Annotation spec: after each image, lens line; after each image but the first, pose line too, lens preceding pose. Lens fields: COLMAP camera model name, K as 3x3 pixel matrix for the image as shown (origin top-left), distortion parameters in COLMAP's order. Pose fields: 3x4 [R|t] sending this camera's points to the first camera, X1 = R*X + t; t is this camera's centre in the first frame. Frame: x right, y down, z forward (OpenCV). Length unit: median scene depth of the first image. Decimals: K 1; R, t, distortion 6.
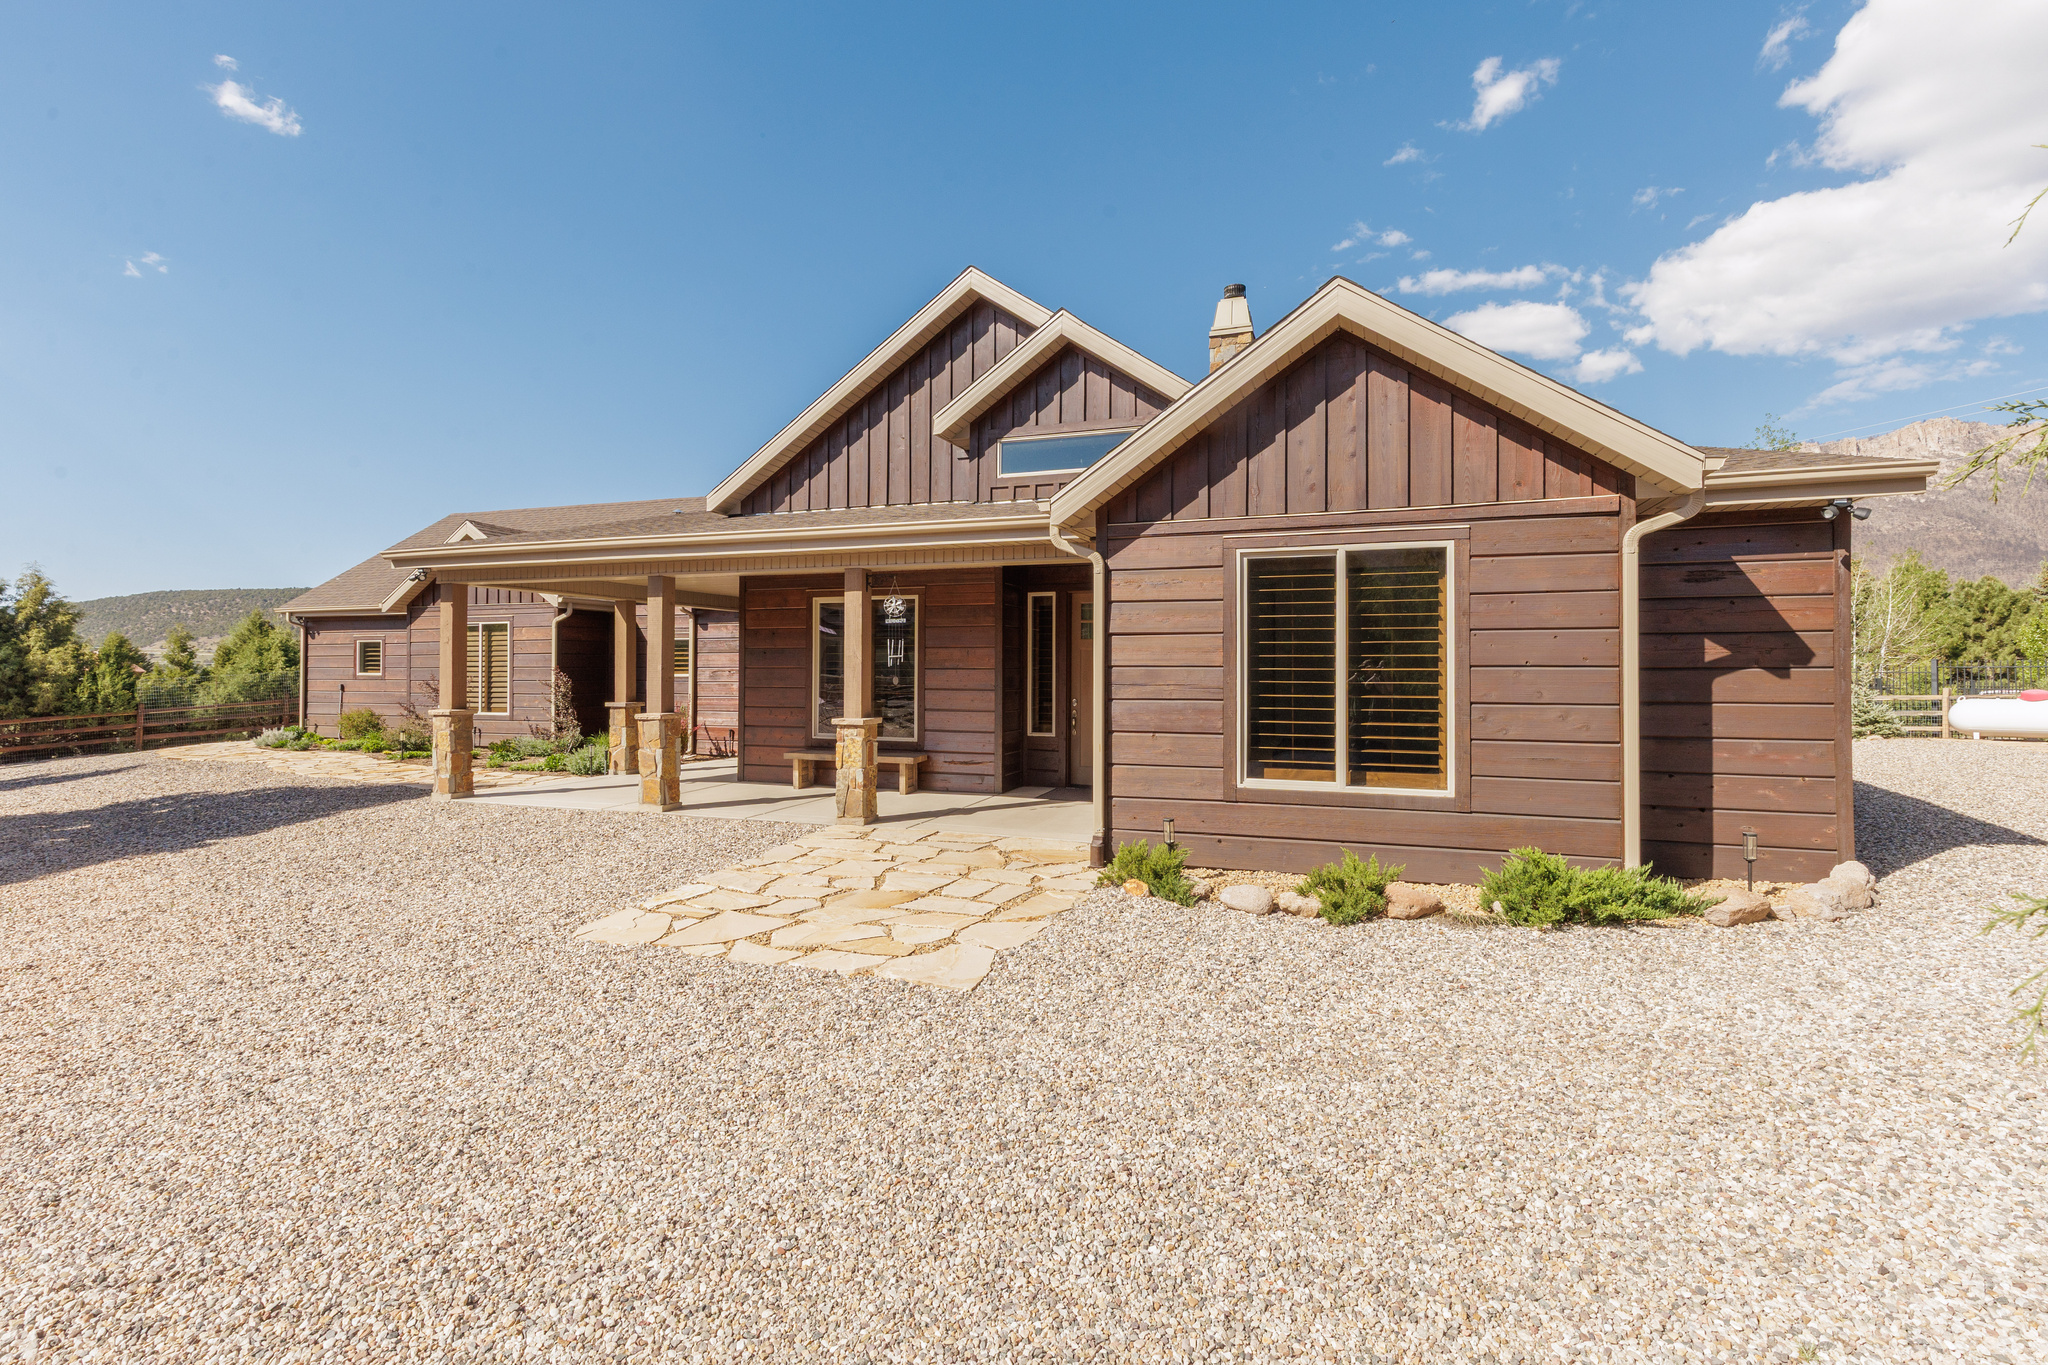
lens RADIAL K [[910.5, 0, 1034.5], [0, 910.5, 683.5], [0, 0, 1]] dist [0.001677, 0.001156]
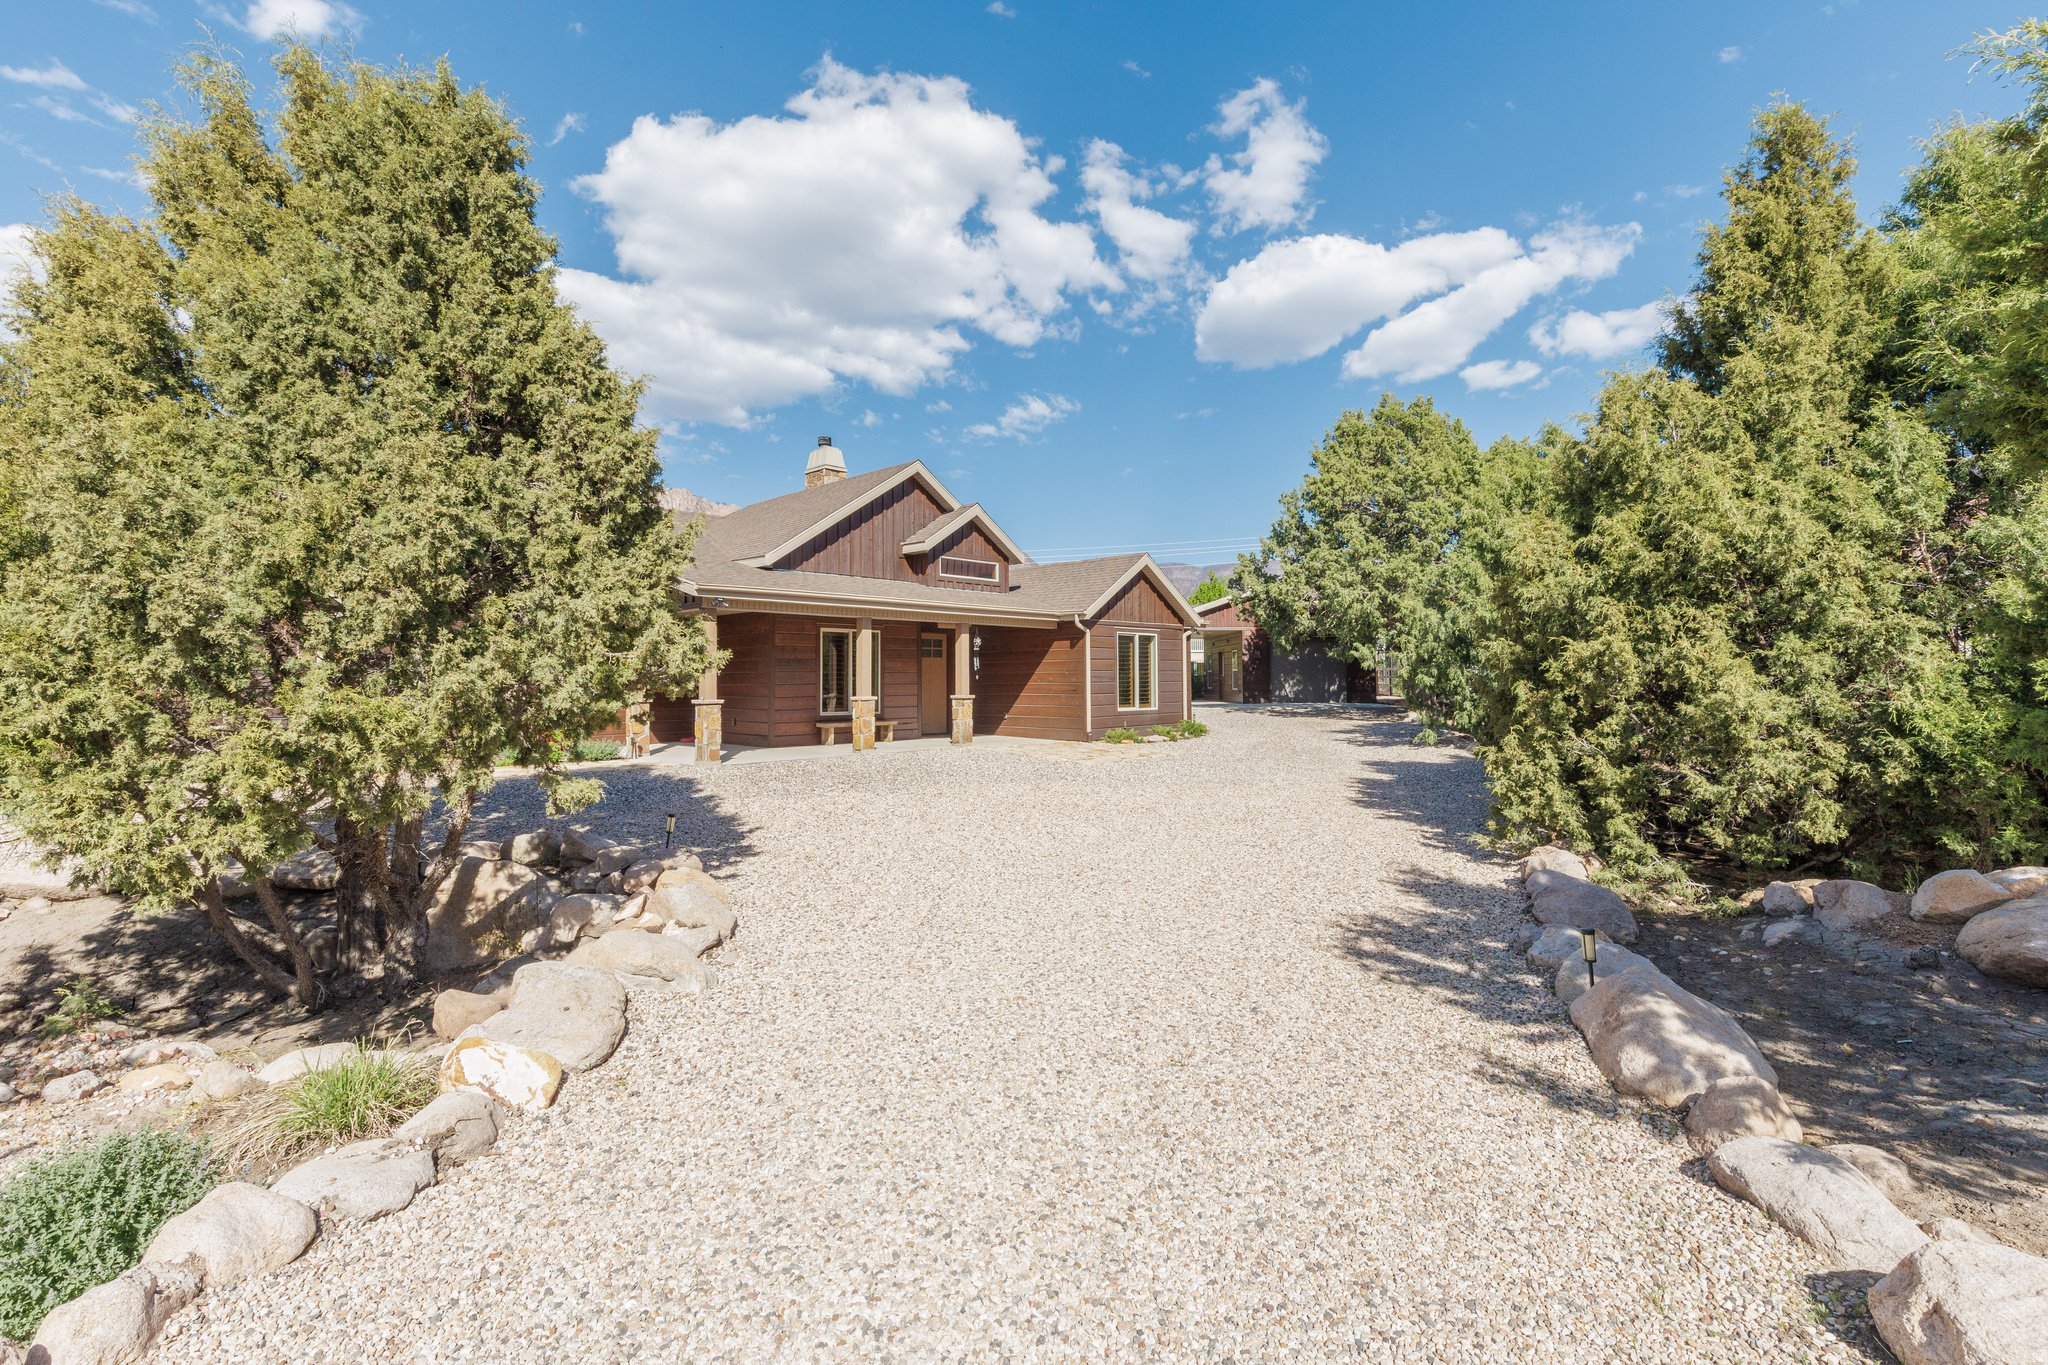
lens RADIAL K [[910.5, 0, 1034.5], [0, 910.5, 683.5], [0, 0, 1]] dist [0.001677, 0.001156]
pose [[0.383216, -0.023430, 0.923362, -1.622622], [0.018170, 0.999676, 0.017825, -0.019206], [-0.923480, 0.009947, 0.383517, 0.050913]]
